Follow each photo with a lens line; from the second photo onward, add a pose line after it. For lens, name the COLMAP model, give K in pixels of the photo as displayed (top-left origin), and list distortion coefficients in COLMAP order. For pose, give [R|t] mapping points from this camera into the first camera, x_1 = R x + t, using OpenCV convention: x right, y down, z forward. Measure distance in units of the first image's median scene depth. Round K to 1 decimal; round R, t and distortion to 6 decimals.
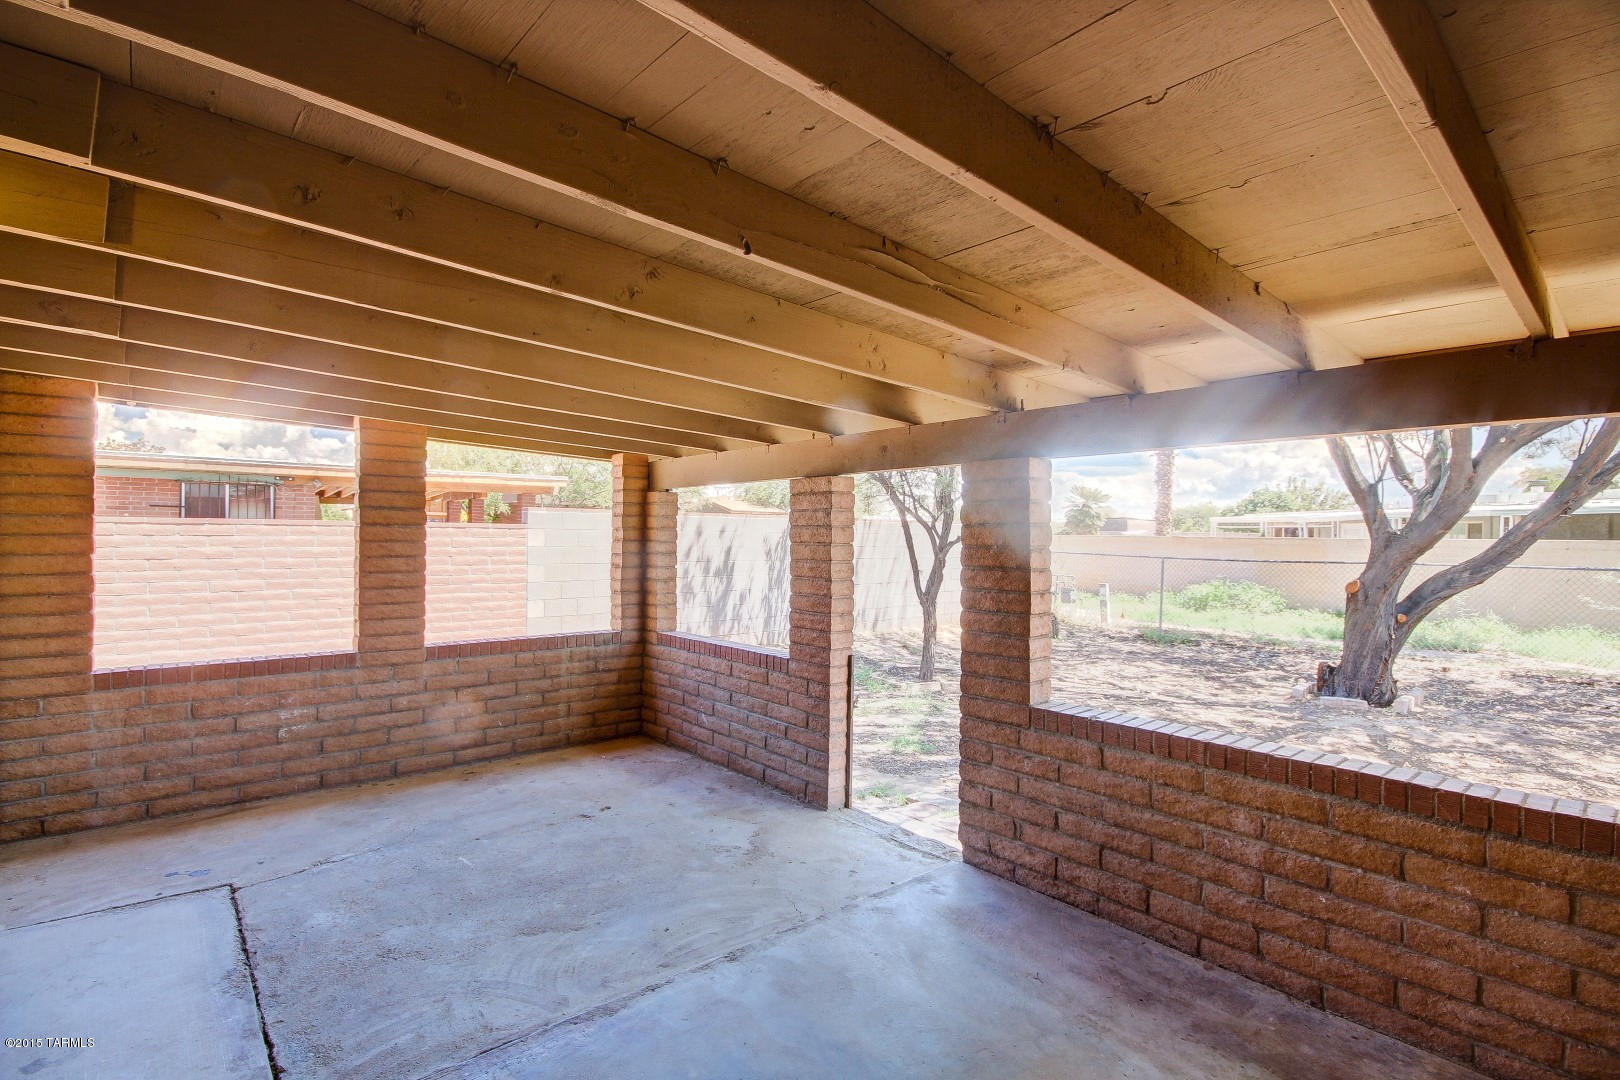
lens RADIAL K [[758.4, 0, 825.4], [0, 758.4, 529.1], [0, 0, 1]] dist [0.000845, -0.005502]
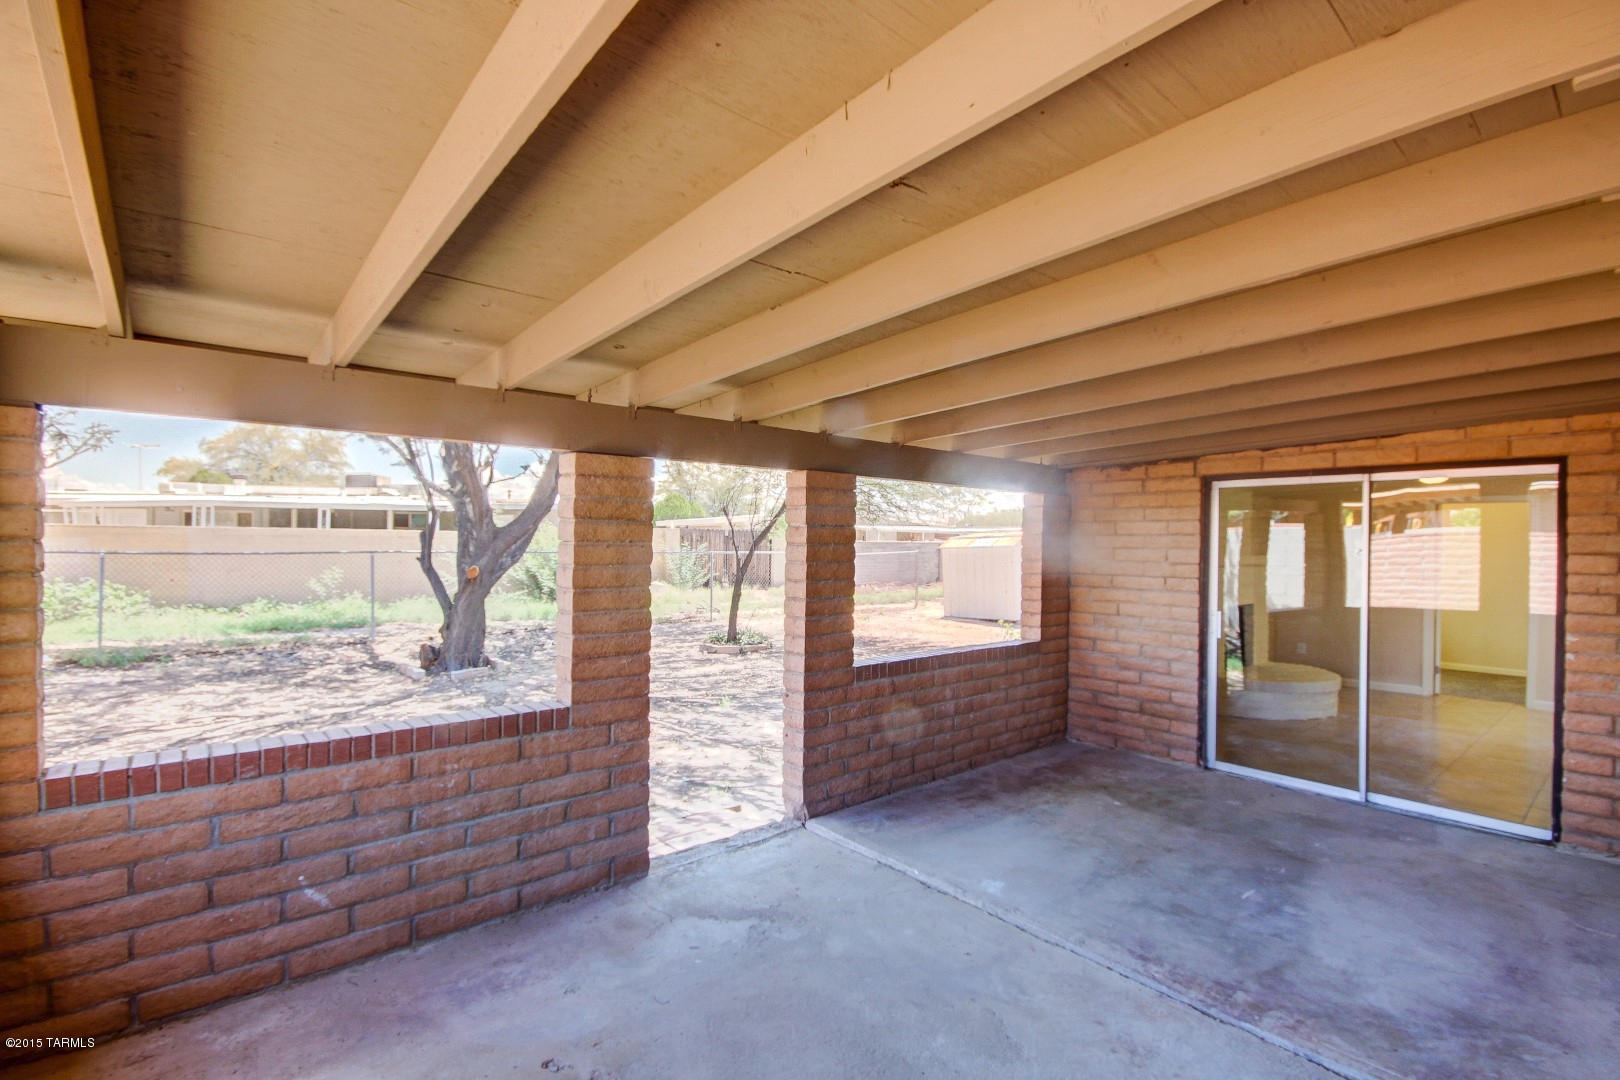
lens RADIAL K [[758.4, 0, 808.2], [0, 758.4, 541.9], [0, 0, 1]] dist [0.000845, -0.005502]
pose [[0.011381, -0.011393, 0.999870, -0.799839], [-0.021546, 0.999700, 0.011636, 0.008092], [-0.999703, -0.021675, 0.011132, 0.838409]]
